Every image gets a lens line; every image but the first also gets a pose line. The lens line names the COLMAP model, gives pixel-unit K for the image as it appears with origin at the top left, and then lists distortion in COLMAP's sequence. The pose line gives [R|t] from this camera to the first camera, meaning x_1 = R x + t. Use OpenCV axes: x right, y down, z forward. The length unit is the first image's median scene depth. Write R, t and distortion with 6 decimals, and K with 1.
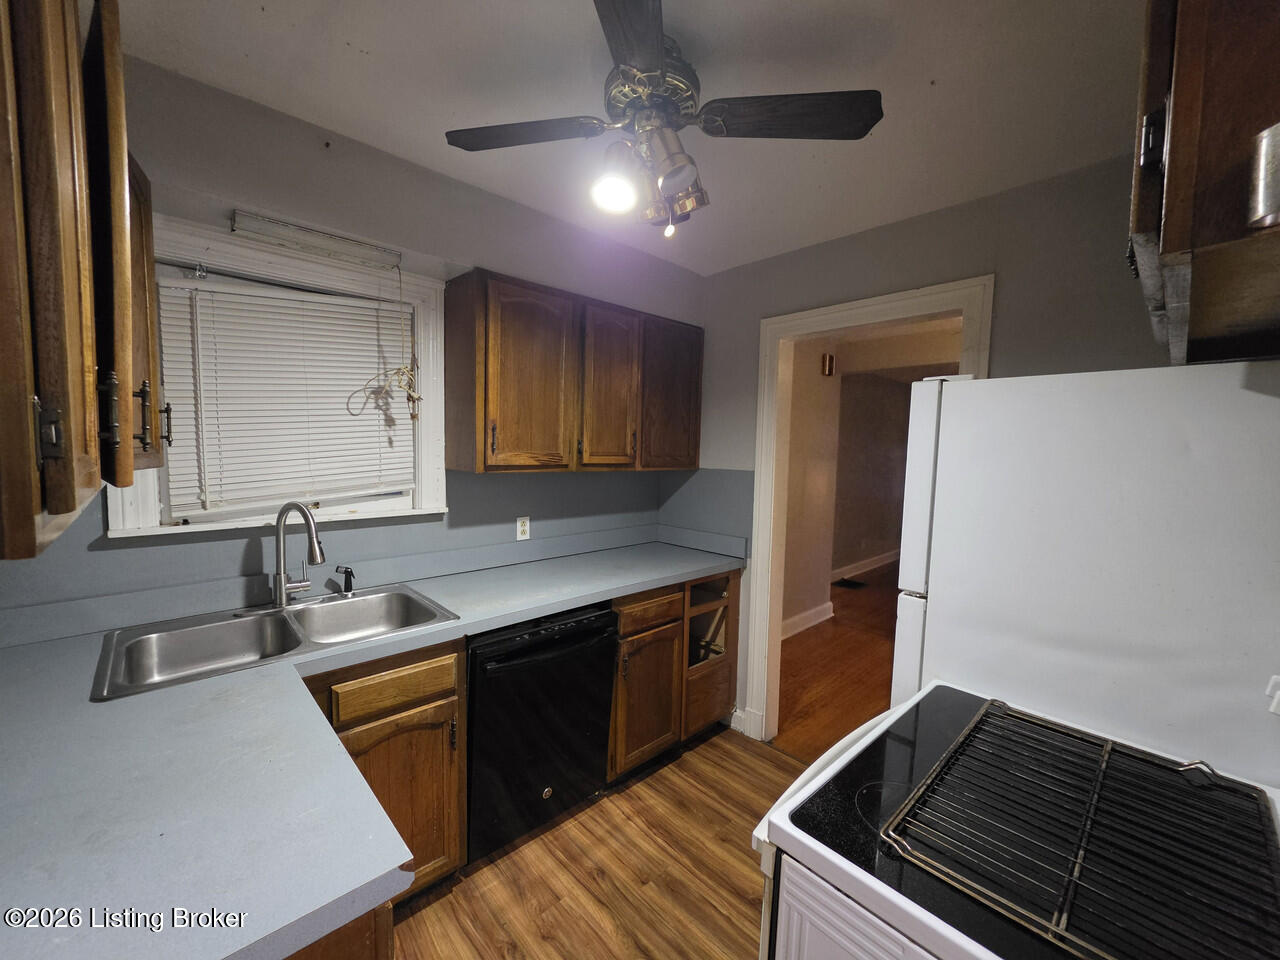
lens RADIAL K [[518.3, 0, 633.3], [0, 518.3, 477.9], [0, 0, 1]] dist [-0.001966, -0.000274]
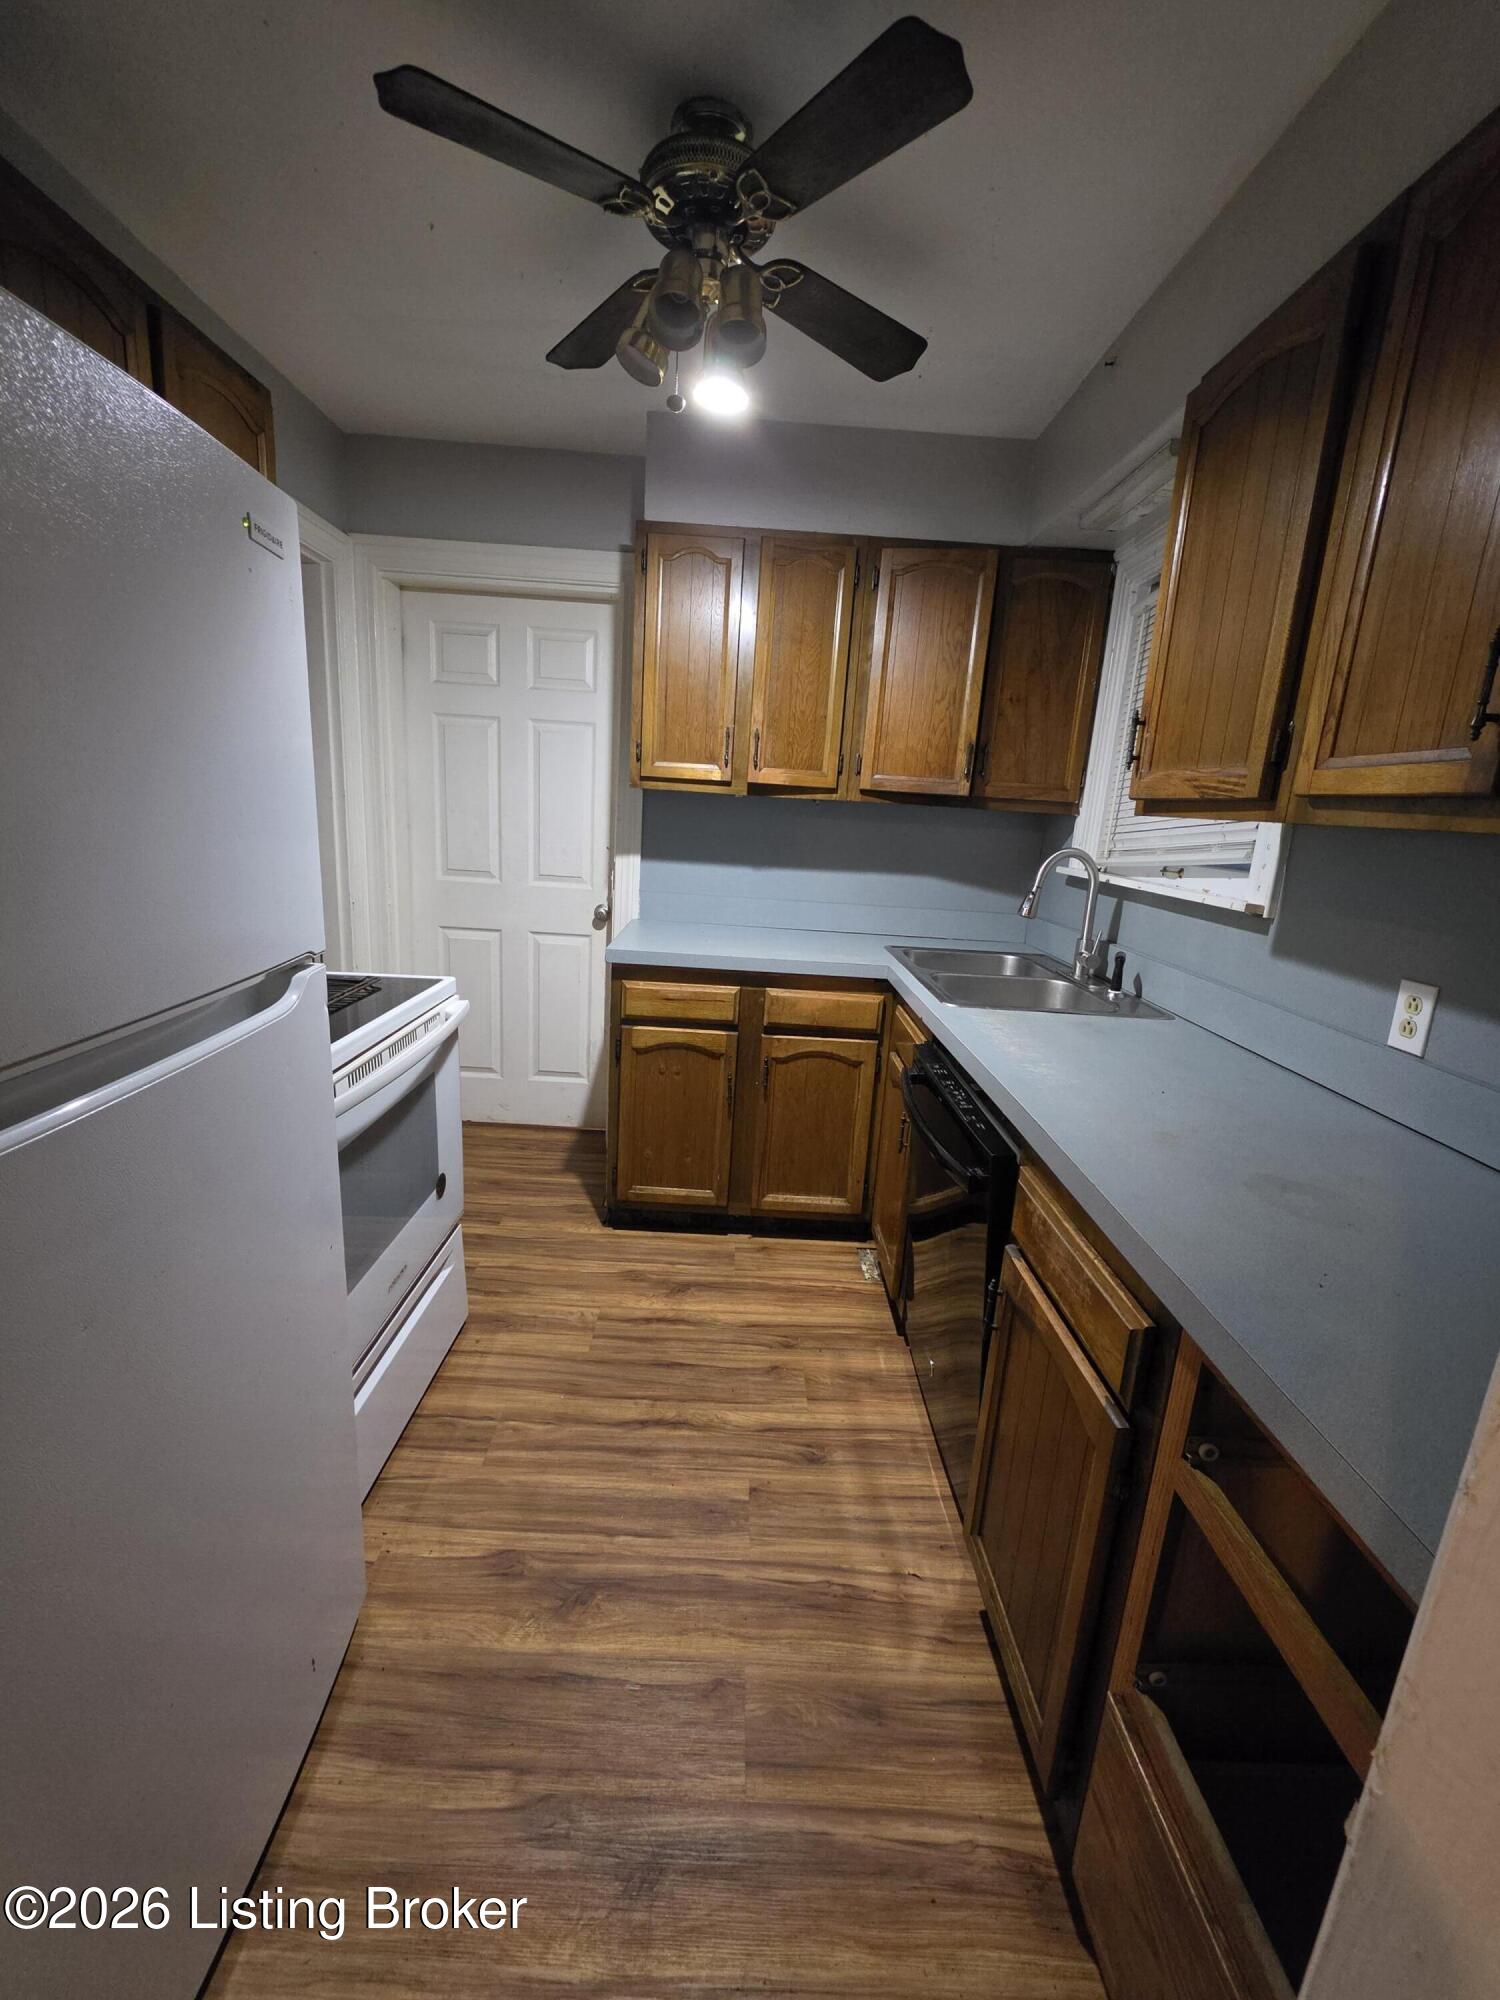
lens RADIAL K [[809.9, 0, 737.6], [0, 809.9, 997.0], [0, 0, 1]] dist [-0.001966, -0.000274]
pose [[-0.687321, 0.111062, -0.717813, 0.583090], [-0.120845, 0.956984, 0.263778, 0.001127], [0.716231, 0.268044, -0.644334, 1.316374]]
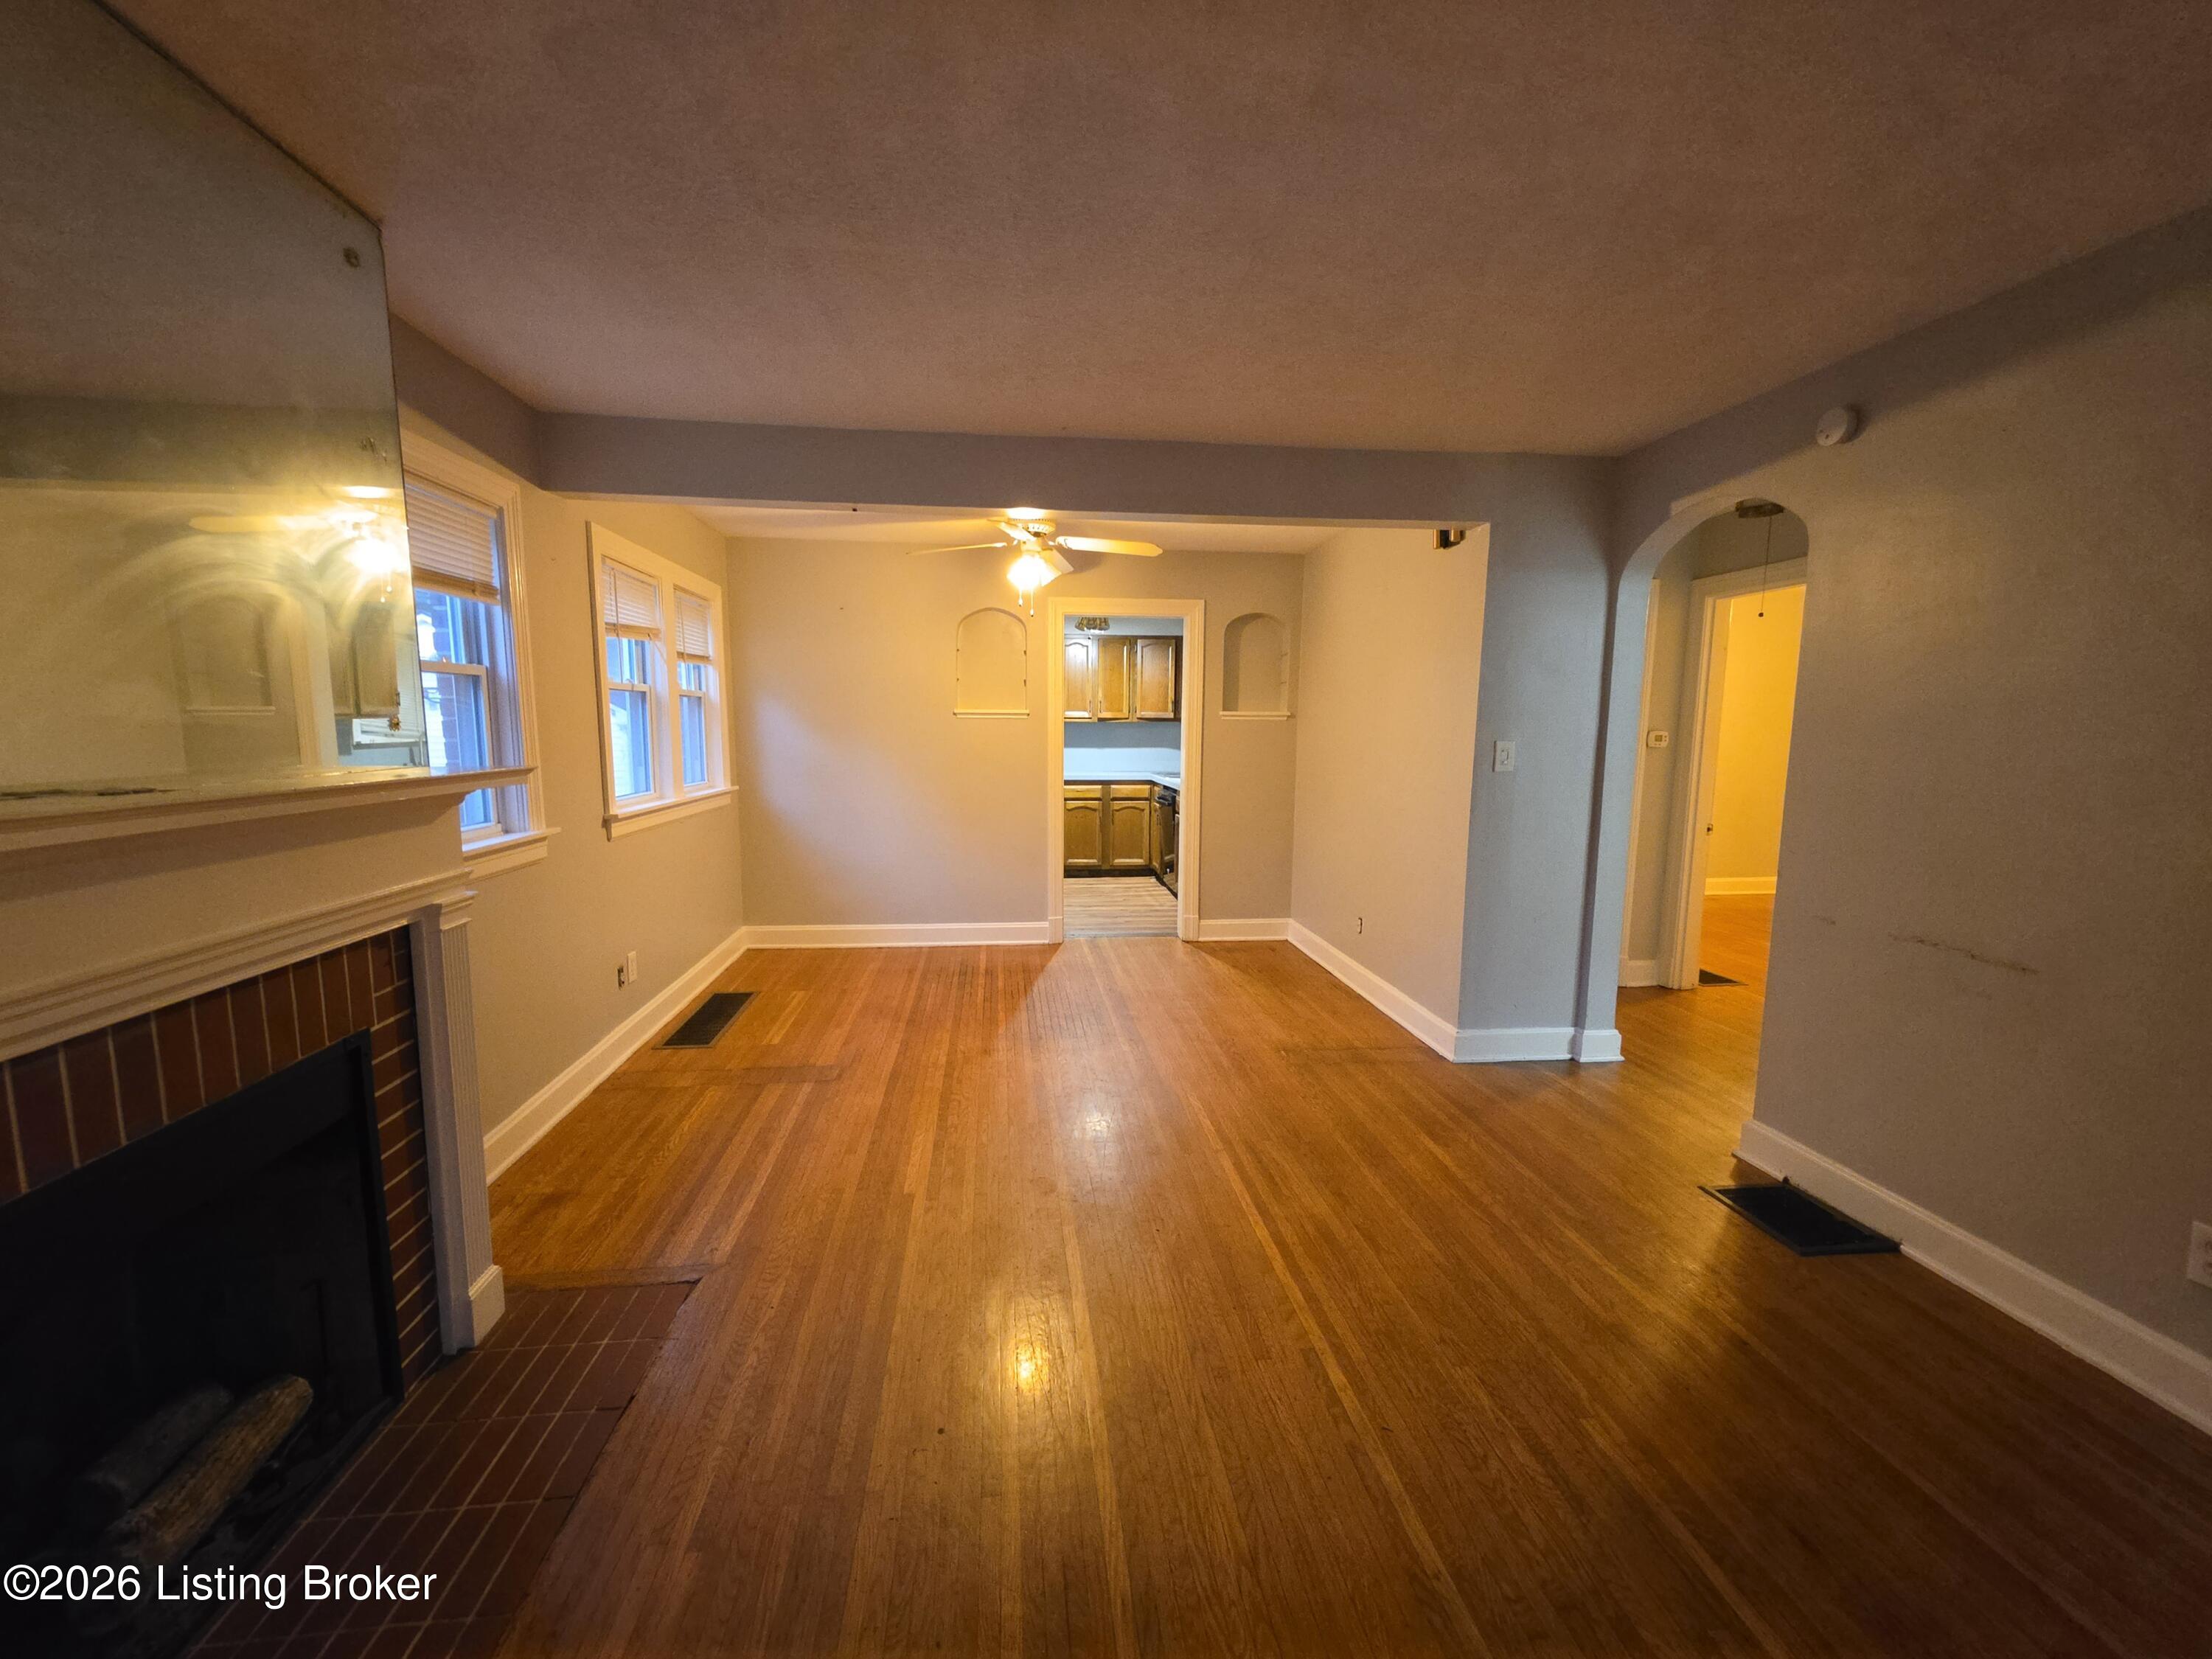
lens RADIAL K [[895.7, 0, 1101.6], [0, 895.7, 834.4], [0, 0, 1]] dist [-0.001966, -0.000274]
pose [[-0.605816, 0.076439, -0.791925, 2.080156], [-0.072146, 0.985995, 0.150363, -0.049885], [0.792327, 0.148226, -0.591816, 2.362440]]
